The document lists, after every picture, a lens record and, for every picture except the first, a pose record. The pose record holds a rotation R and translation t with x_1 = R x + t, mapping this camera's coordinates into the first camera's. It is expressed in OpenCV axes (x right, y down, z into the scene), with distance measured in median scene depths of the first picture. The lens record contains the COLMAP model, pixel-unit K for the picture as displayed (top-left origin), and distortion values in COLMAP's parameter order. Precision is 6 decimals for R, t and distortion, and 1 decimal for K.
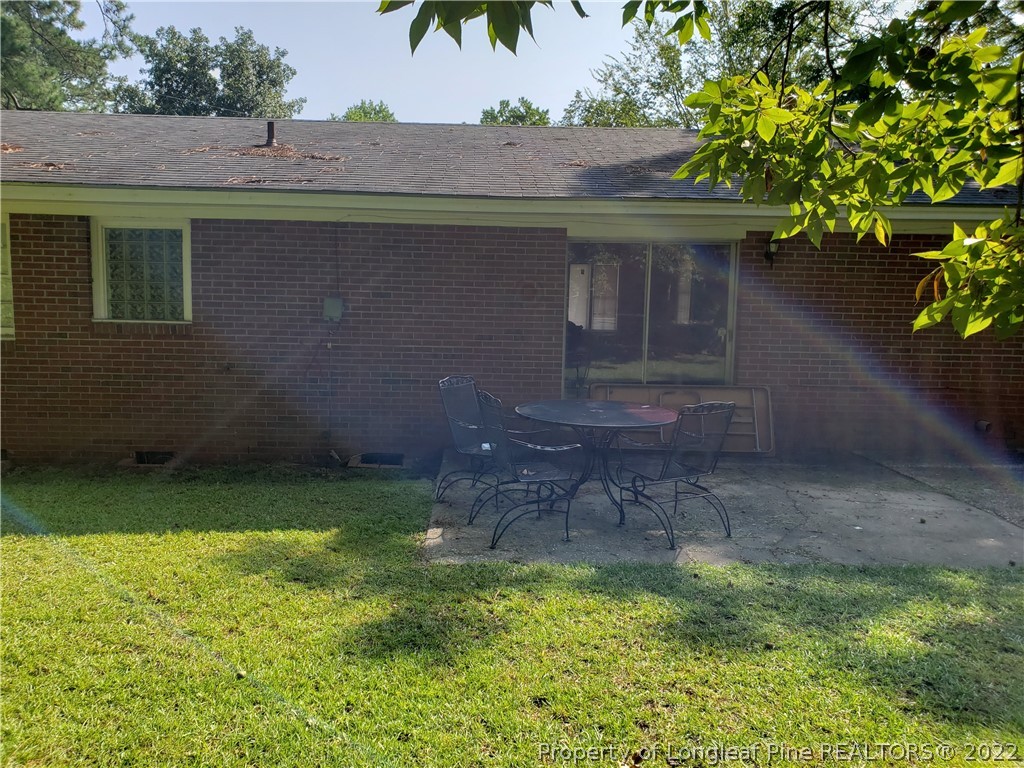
lens RADIAL K [[790.7, 0, 570.4], [0, 790.7, 474.9], [0, 0, 1]] dist [0.046016, -0.044996]
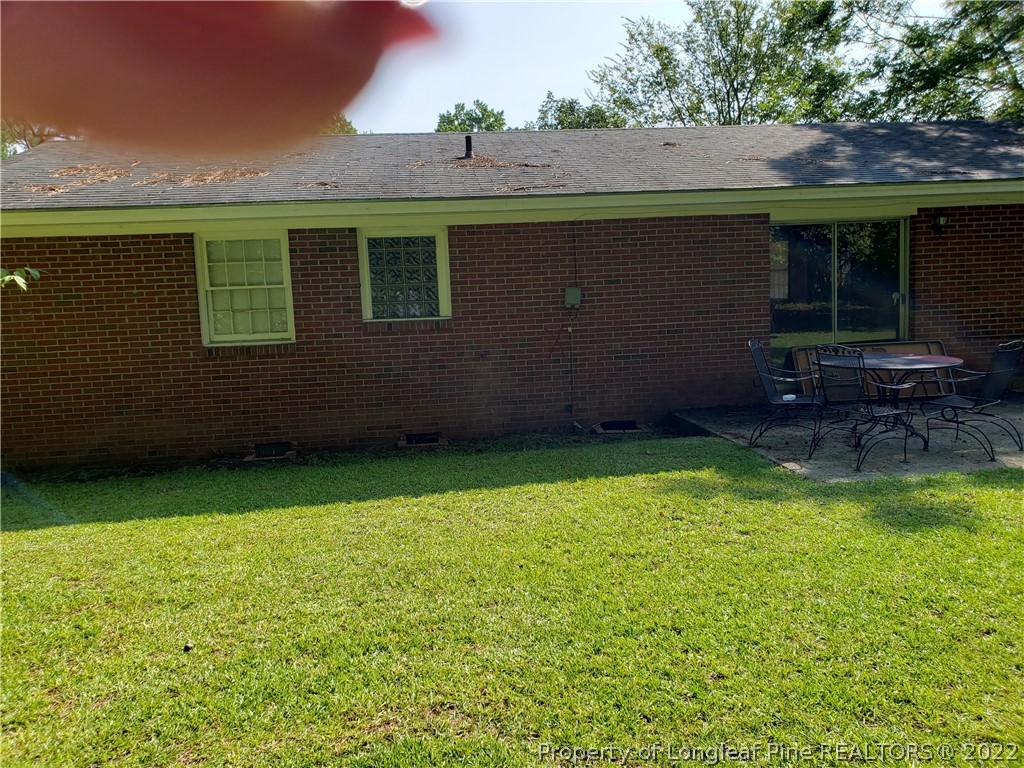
lens RADIAL K [[790.7, 0, 509.0], [0, 790.7, 485.7], [0, 0, 1]] dist [0.046016, -0.044996]
pose [[0.994575, -0.077248, 0.069668, -0.487155], [0.076304, 0.996954, 0.016120, 0.036815], [-0.070701, -0.010717, 0.997440, -0.136770]]
